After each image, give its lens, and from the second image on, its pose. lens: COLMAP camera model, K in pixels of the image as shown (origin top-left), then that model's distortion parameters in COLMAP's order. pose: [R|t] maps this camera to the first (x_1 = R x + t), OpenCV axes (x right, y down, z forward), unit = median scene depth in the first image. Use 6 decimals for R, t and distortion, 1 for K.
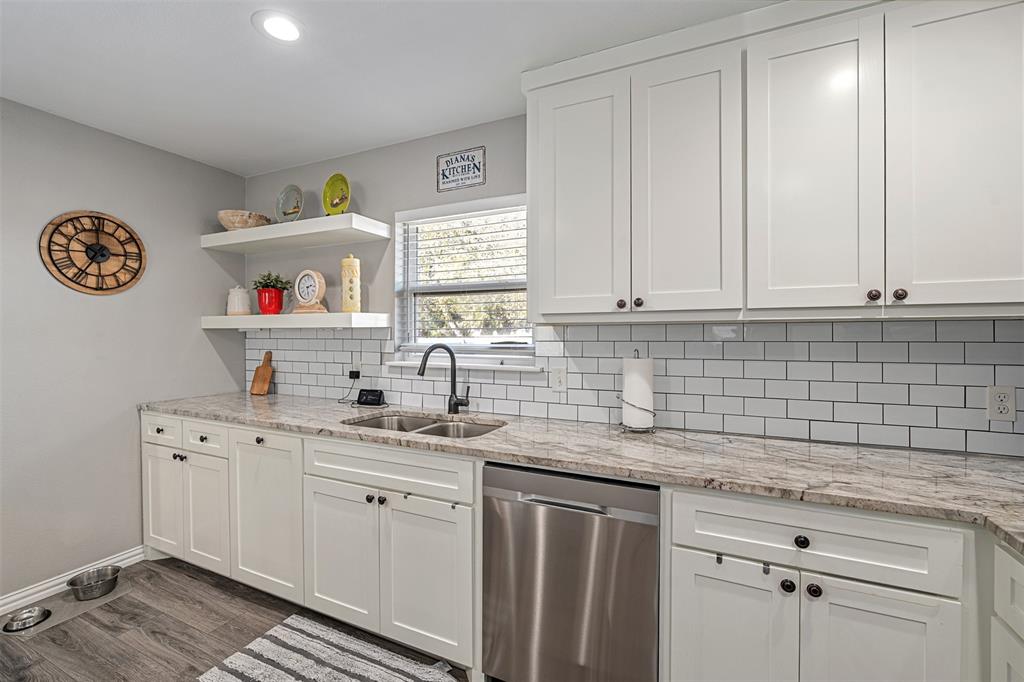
lens RADIAL K [[448.2, 0, 511.2], [0, 448.2, 339.4], [0, 0, 1]] dist [-0.007052, 0.000115]
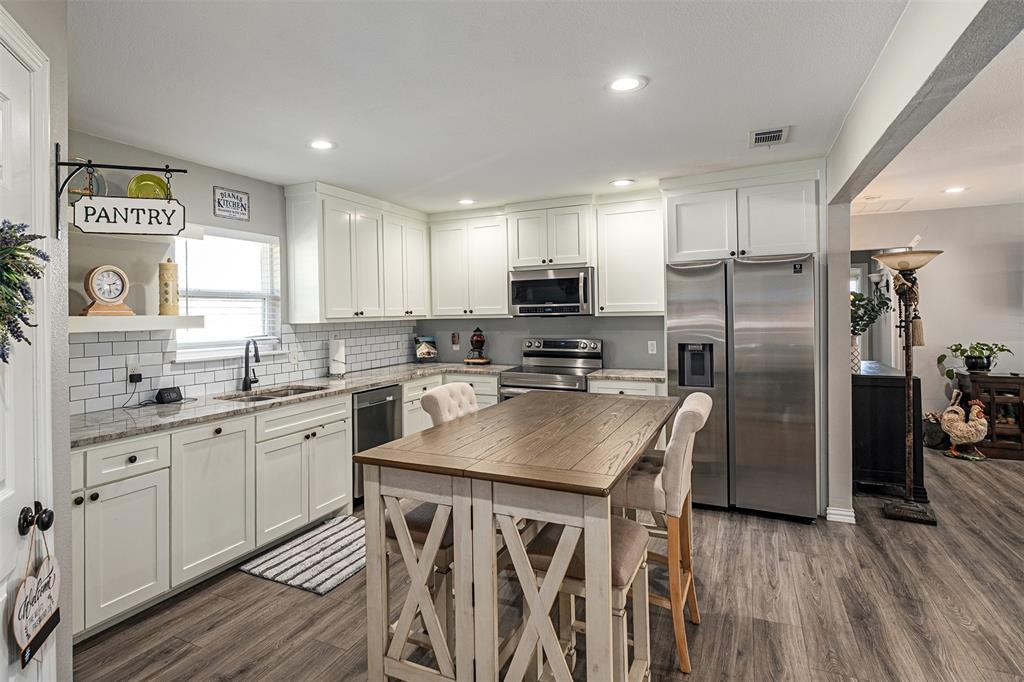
lens RADIAL K [[557.7, 0, 462.1], [0, 557.7, 312.2], [0, 0, 1]] dist [-0.006194, 0.000733]
pose [[0.025912, -0.001809, 0.999663, -1.752671], [0.019555, 0.999808, 0.001302, -0.057606], [-0.999473, 0.019515, 0.025942, 0.307522]]
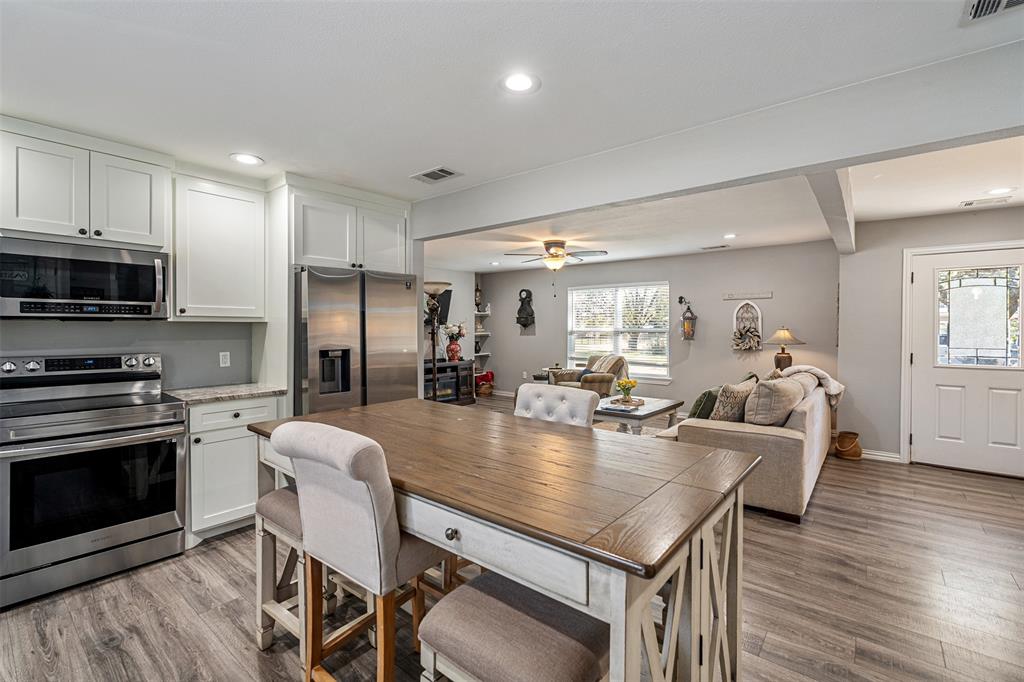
lens RADIAL K [[448.2, 0, 512.7], [0, 448.2, 330.3], [0, 0, 1]] dist [-0.007052, 0.000115]
pose [[-0.974115, -0.005194, 0.225995, -0.865246], [-0.003103, 0.999949, 0.009604, -0.019225], [-0.226033, 0.008654, -0.974081, 0.856944]]
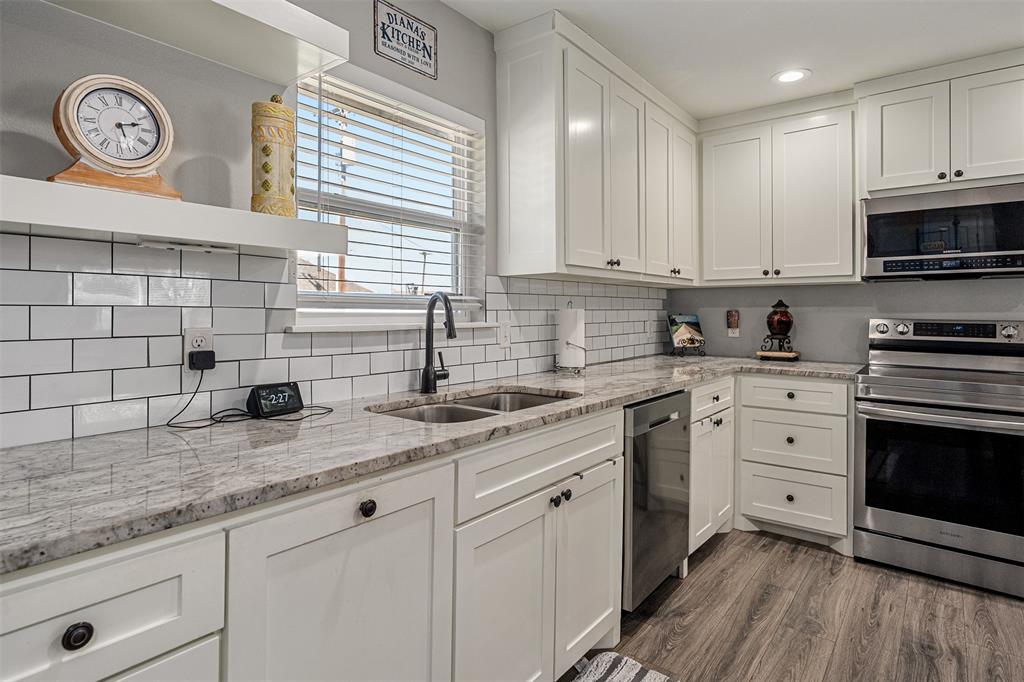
lens RADIAL K [[555.5, 0, 519.4], [0, 555.5, 310.2], [0, 0, 1]] dist [-0.003544, 0.001866]
pose [[0.204442, -0.000638, 0.978878, -0.935928], [0.002778, 0.999996, 0.000071, 0.036313], [-0.978875, 0.002705, 0.204443, 0.677128]]
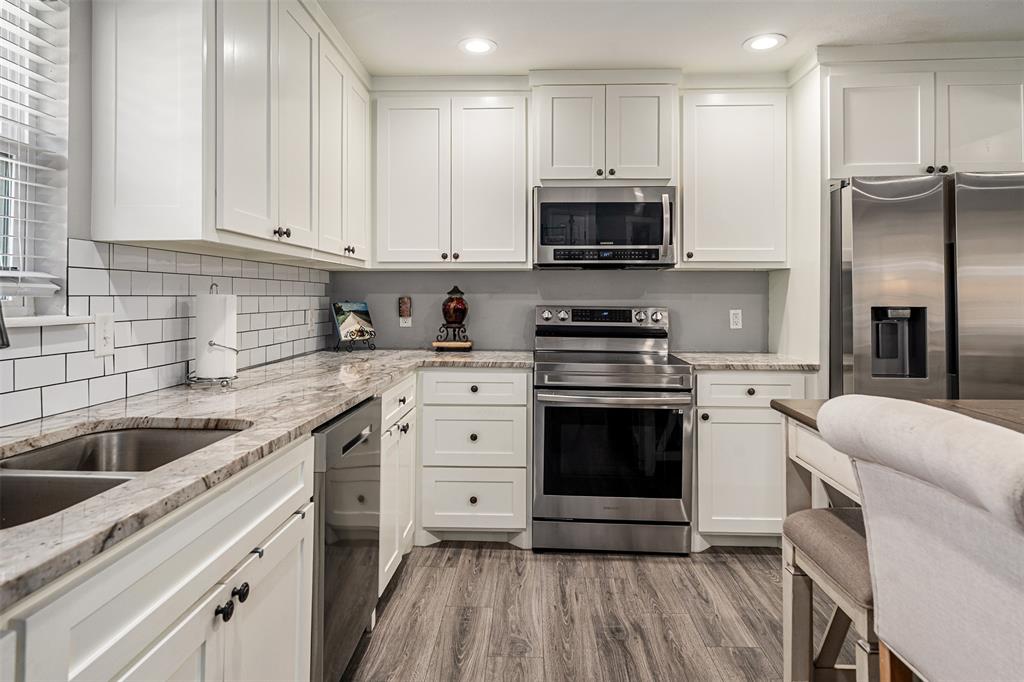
lens RADIAL K [[585.7, 0, 513.7], [0, 585.7, 292.1], [0, 0, 1]] dist [-0.002149, 0.000807]
pose [[-0.403846, 0.005819, 0.914808, -0.742191], [-0.001706, 0.999973, -0.007114, 0.036038], [-0.914825, -0.004433, -0.403826, 0.755373]]
